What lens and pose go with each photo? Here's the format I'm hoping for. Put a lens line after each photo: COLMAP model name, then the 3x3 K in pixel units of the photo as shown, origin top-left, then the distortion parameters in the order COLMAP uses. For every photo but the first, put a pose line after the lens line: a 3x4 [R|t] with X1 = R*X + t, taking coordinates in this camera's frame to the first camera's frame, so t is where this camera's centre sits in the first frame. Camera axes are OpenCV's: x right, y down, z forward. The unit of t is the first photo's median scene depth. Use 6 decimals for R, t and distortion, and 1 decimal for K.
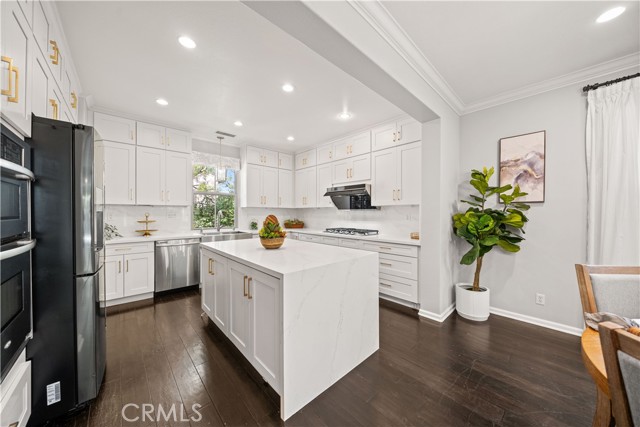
lens RADIAL K [[220.2, 0, 315.7], [0, 220.2, 213.7], [0, 0, 1]] dist [-0.009351, -0.000009]
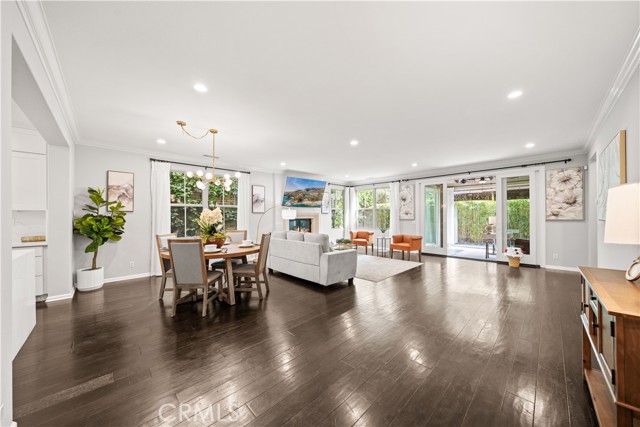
lens RADIAL K [[220.2, 0, 315.7], [0, 220.2, 213.7], [0, 0, 1]] dist [-0.009351, -0.000009]
pose [[-0.020522, 0.006226, 0.999770, -0.779828], [0.010871, 0.999923, -0.006004, -0.005741], [-0.999730, 0.010745, -0.020588, -0.476578]]
